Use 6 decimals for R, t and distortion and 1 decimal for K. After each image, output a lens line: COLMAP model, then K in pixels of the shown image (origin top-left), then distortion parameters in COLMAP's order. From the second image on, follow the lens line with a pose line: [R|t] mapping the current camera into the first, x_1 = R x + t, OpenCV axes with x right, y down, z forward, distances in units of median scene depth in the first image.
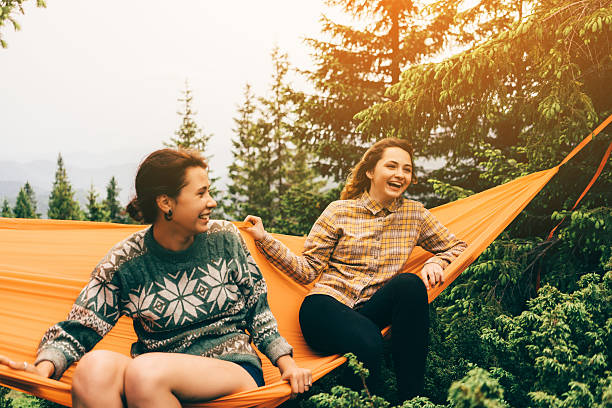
lens RADIAL K [[592.9, 0, 297.1], [0, 592.9, 203.6], [0, 0, 1]] dist [-0.007573, 0.000015]
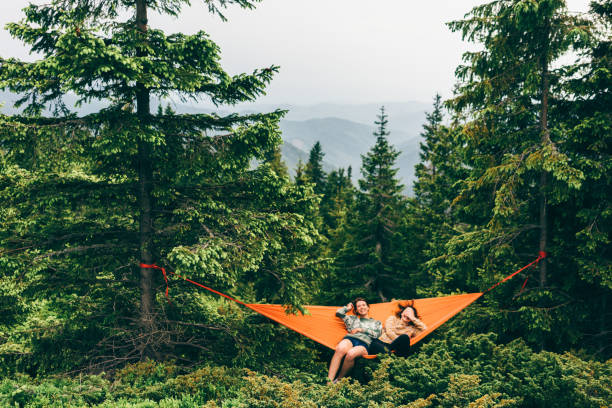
lens RADIAL K [[601.9, 0, 309.5], [0, 601.9, 194.3], [0, 0, 1]] dist [0.003113, 0.146845]
pose [[0.950546, 0.081712, -0.299643, 0.045137], [-0.067210, 0.996028, 0.058407, -0.062759], [0.303226, -0.035379, 0.952262, -0.195285]]
